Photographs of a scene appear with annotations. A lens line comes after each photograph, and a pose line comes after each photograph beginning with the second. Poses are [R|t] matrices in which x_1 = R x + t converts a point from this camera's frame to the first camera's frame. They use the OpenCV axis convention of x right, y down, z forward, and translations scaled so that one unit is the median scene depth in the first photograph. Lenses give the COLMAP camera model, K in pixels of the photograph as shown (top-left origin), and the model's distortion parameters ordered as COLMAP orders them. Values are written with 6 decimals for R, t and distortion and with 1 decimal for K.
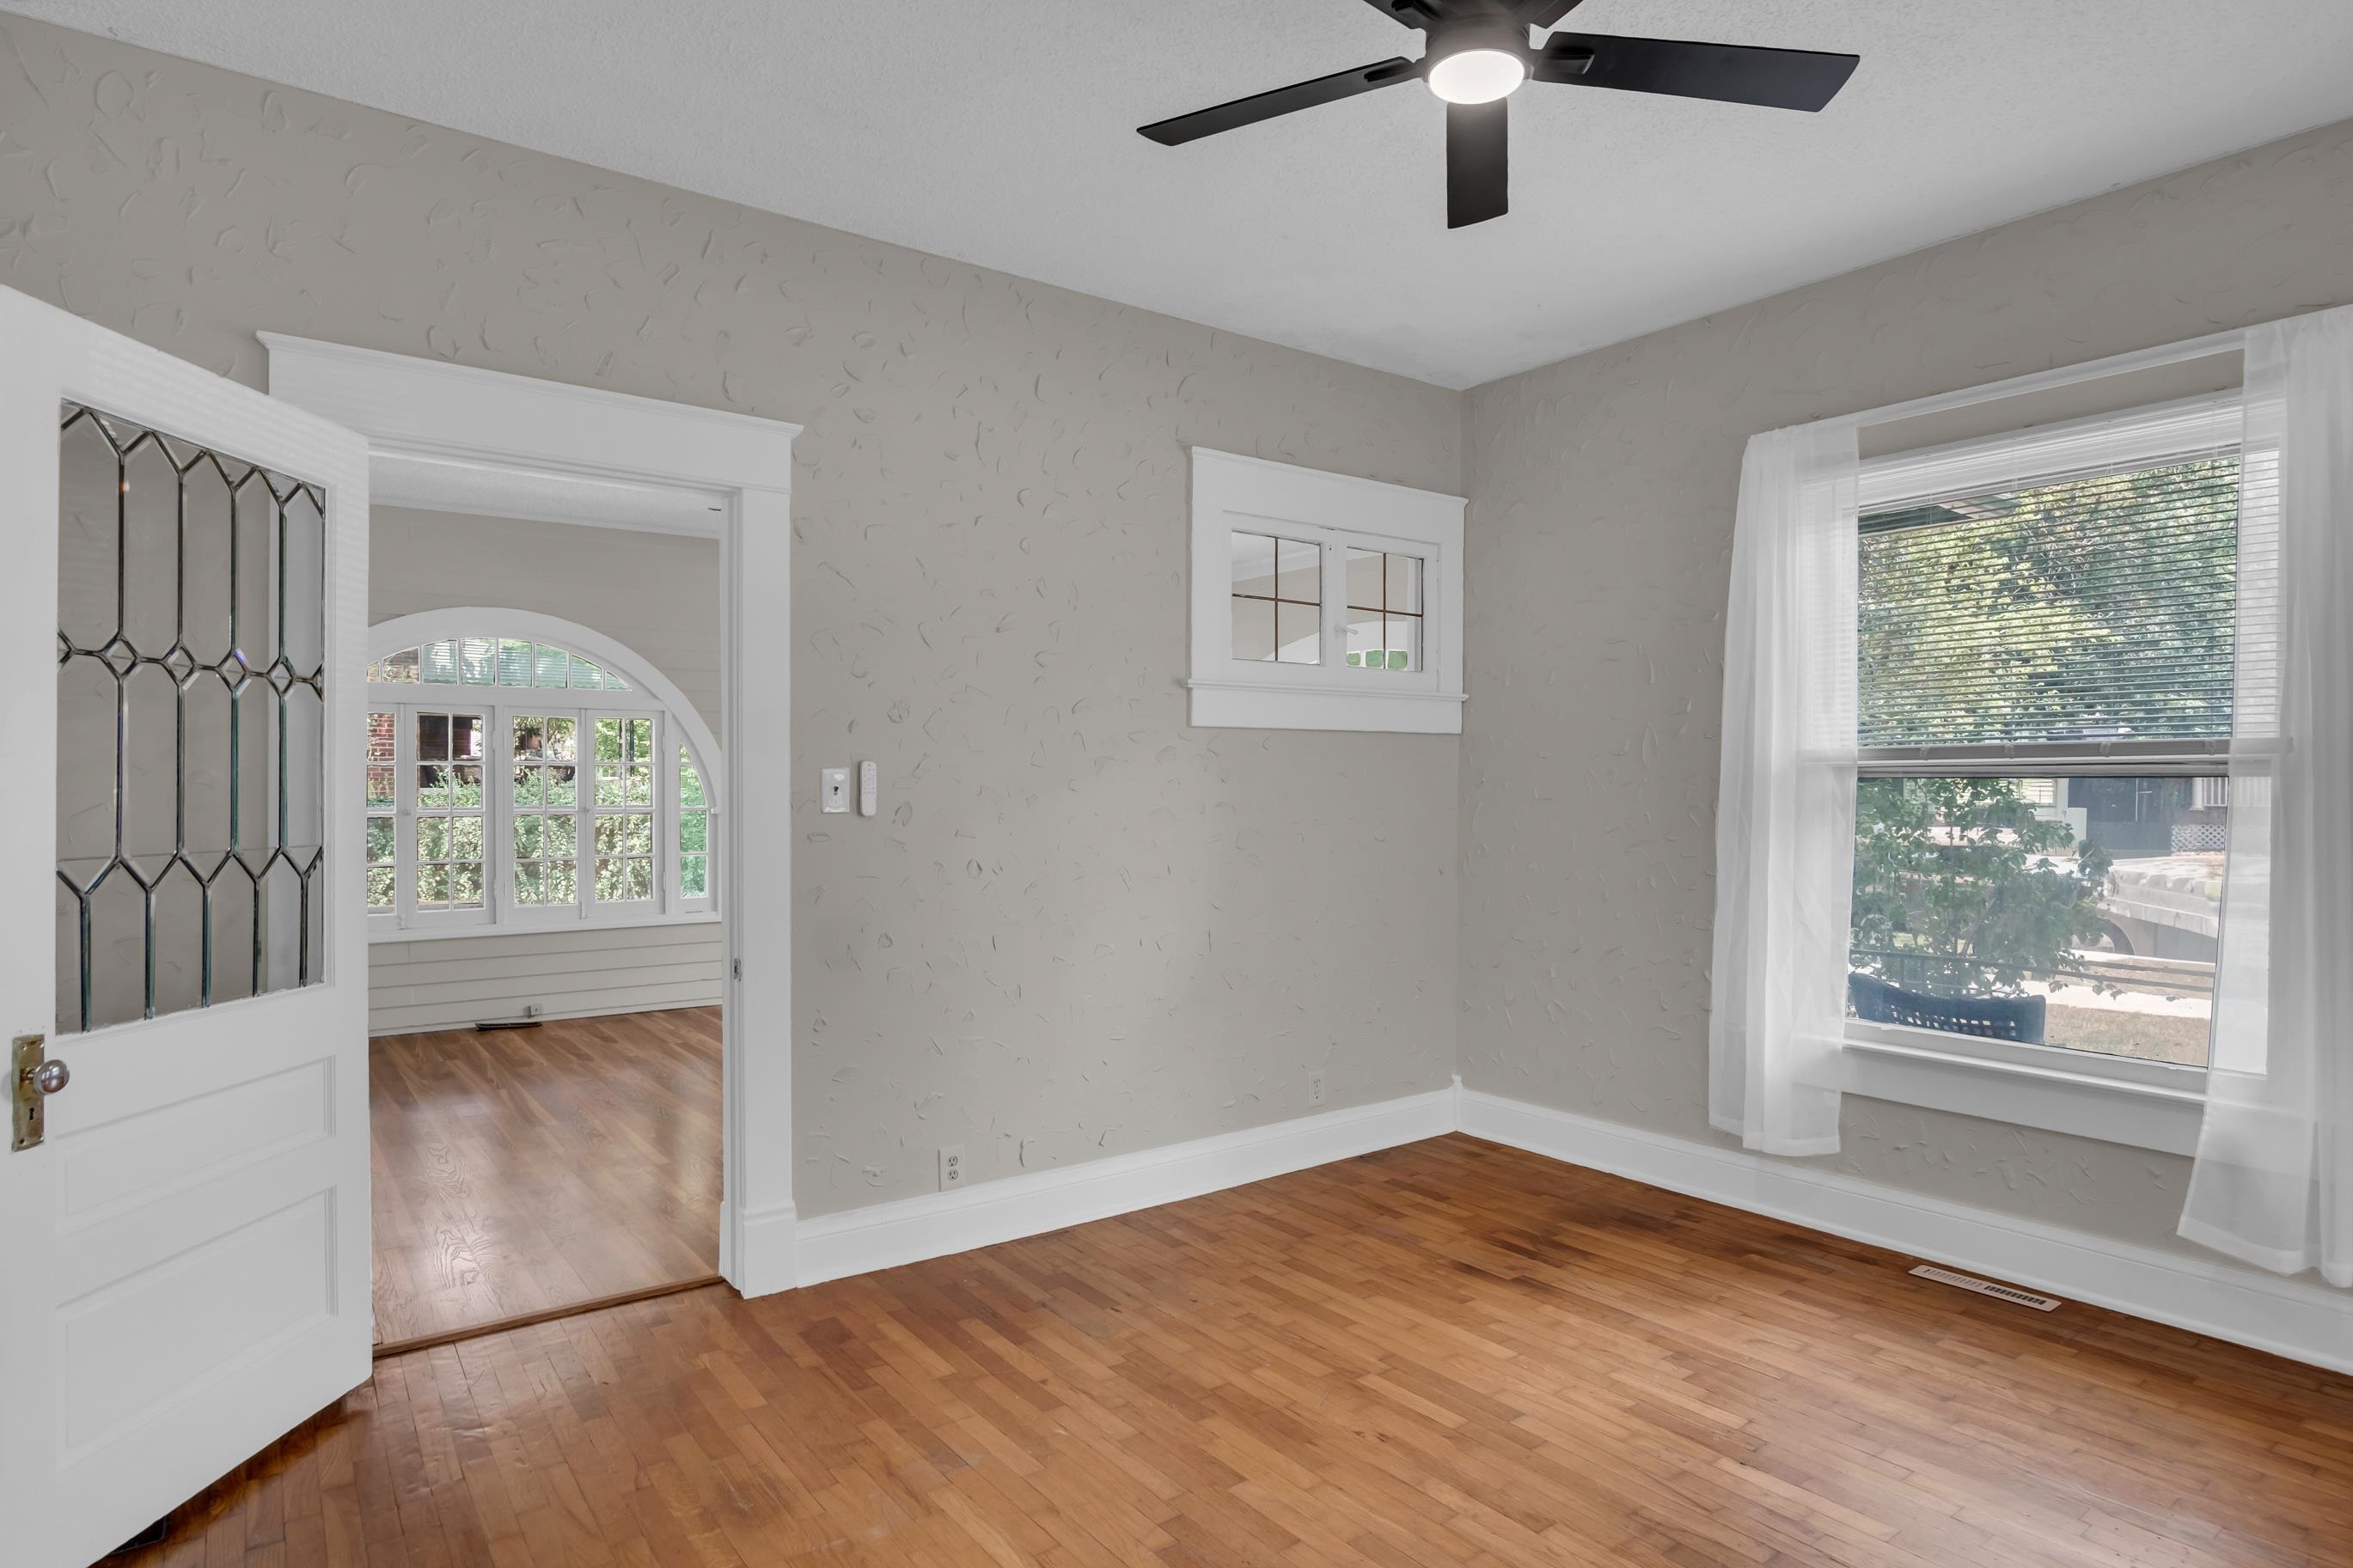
lens RADIAL K [[1270.6, 0, 1171.3], [0, 1270.6, 790.5], [0, 0, 1]] dist [-0.021687, 0.001189]
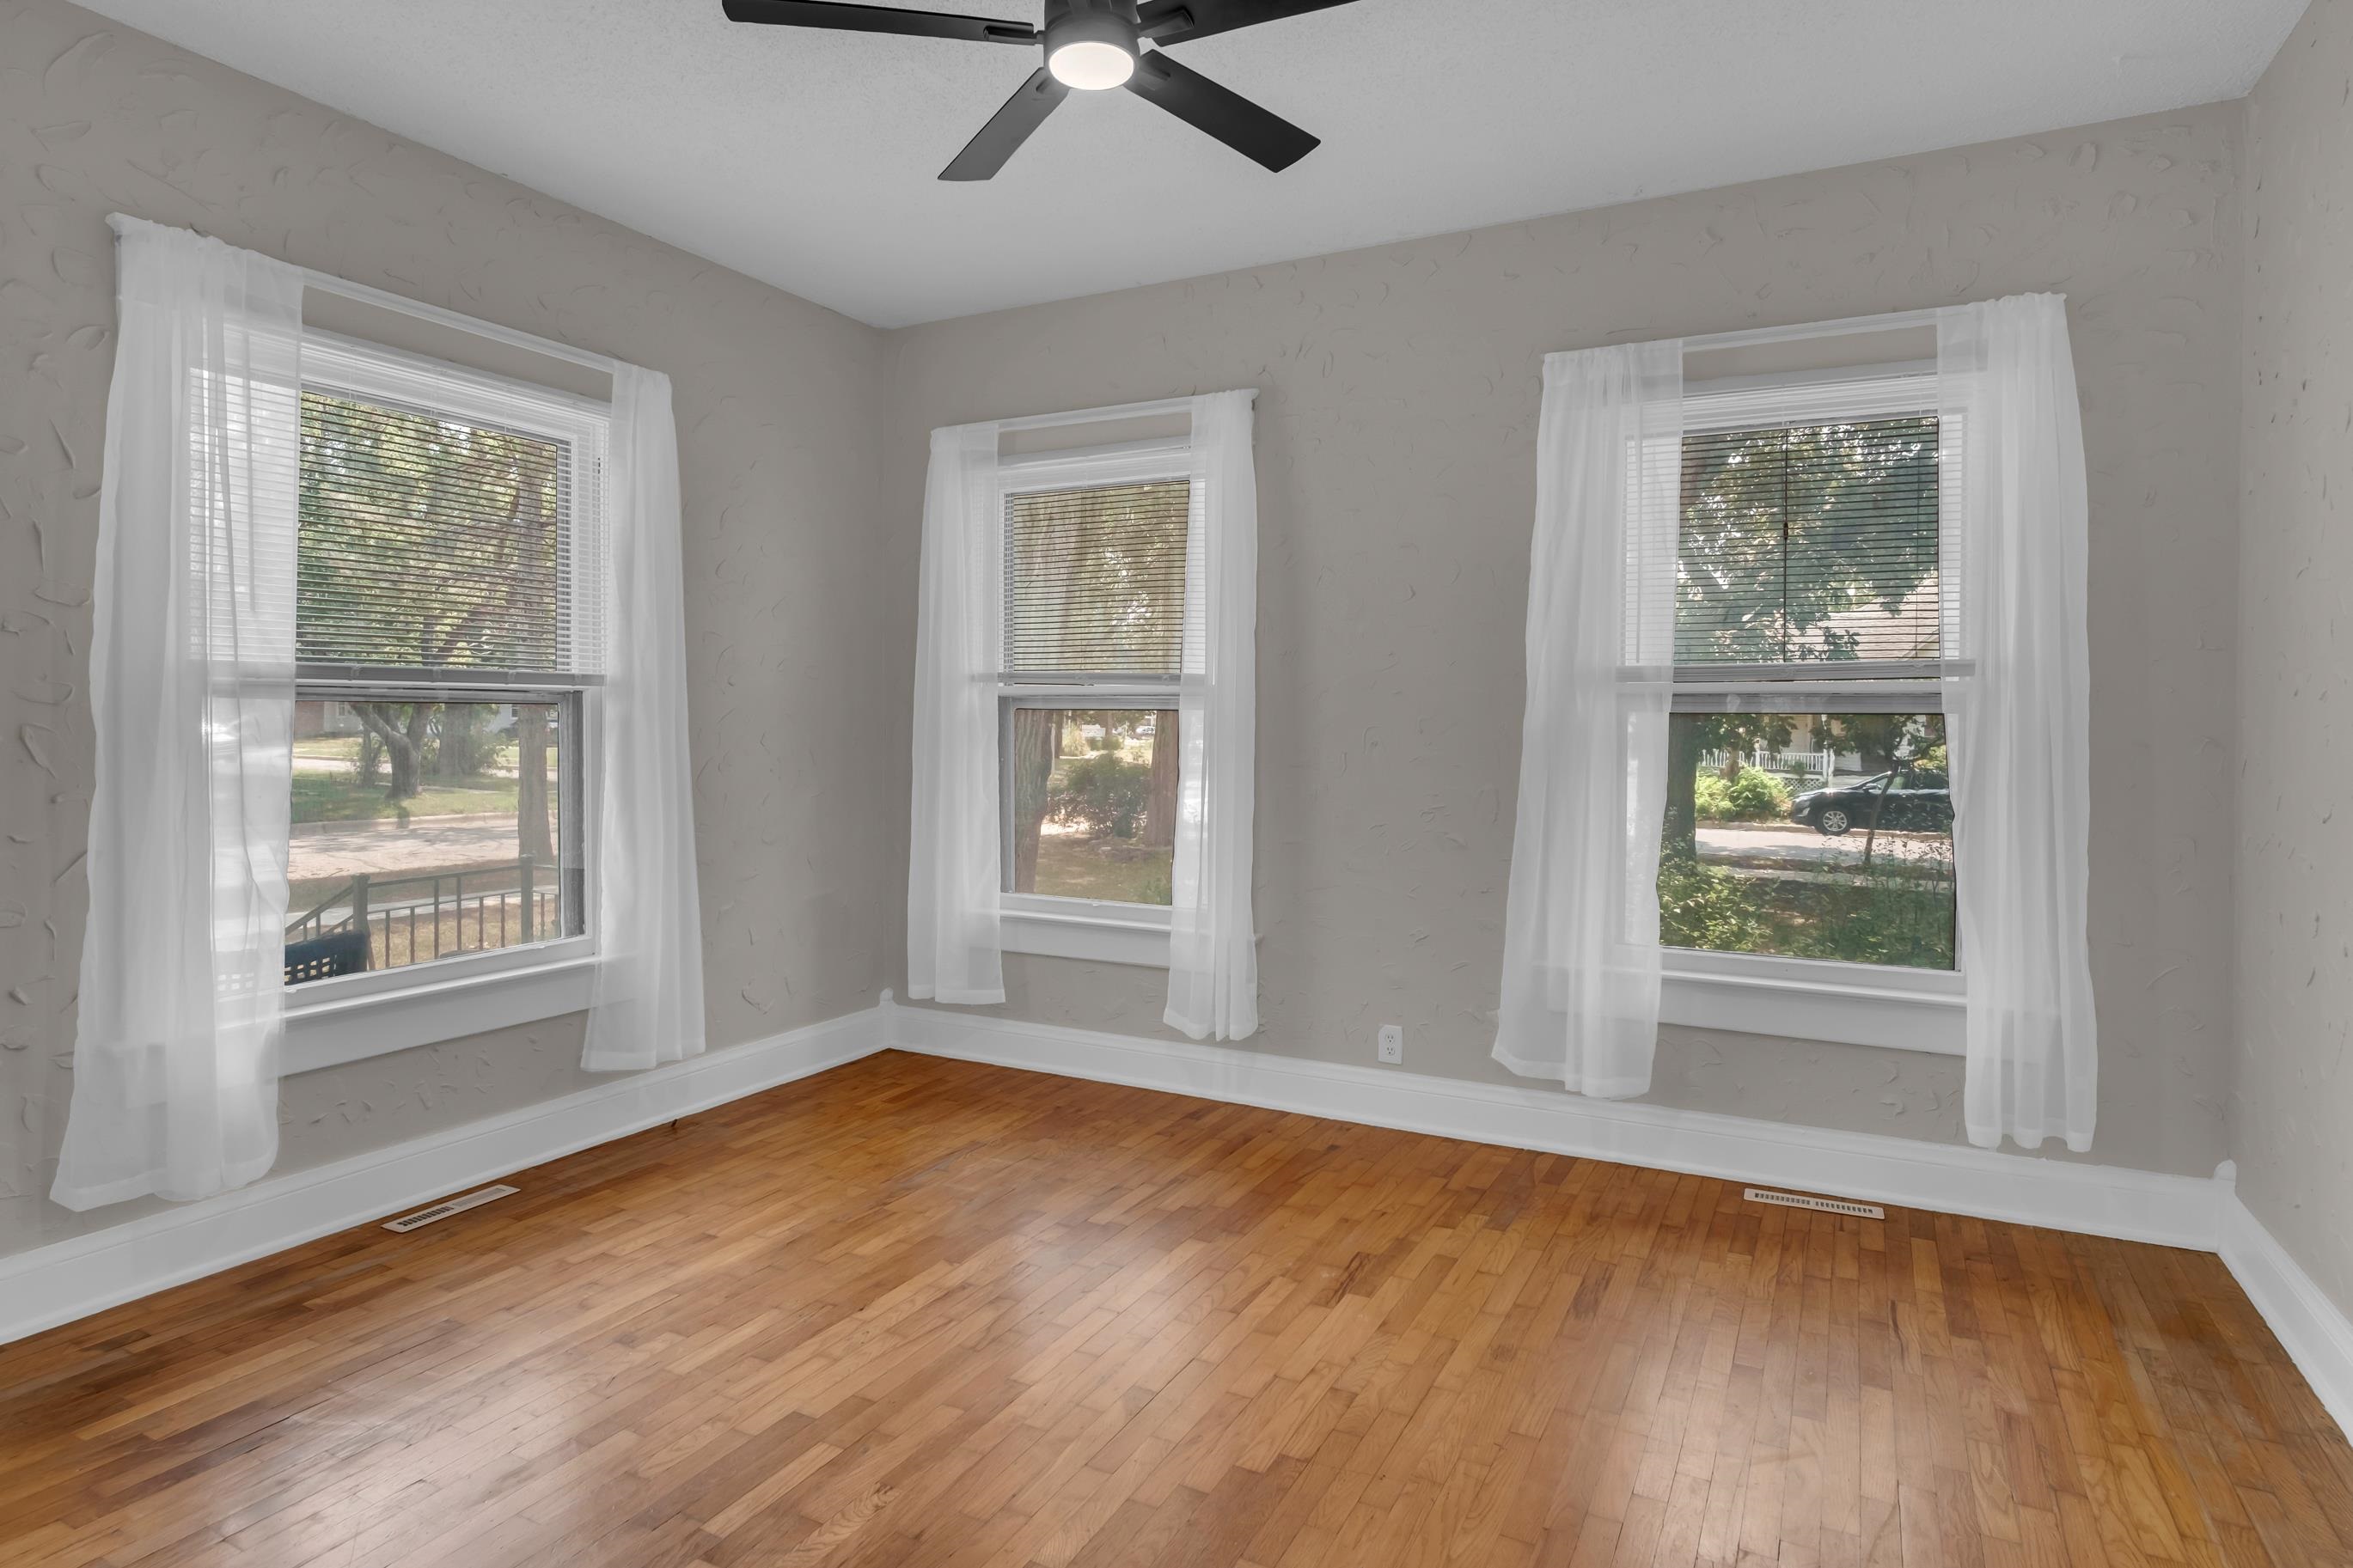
lens RADIAL K [[1270.6, 0, 1172.2], [0, 1270.6, 713.5], [0, 0, 1]] dist [-0.021687, 0.001189]
pose [[-0.424578, 0.001765, 0.905390, -0.535755], [-0.002587, 0.999992, -0.003163, 0.001137], [-0.905388, -0.003685, -0.424570, 0.947895]]
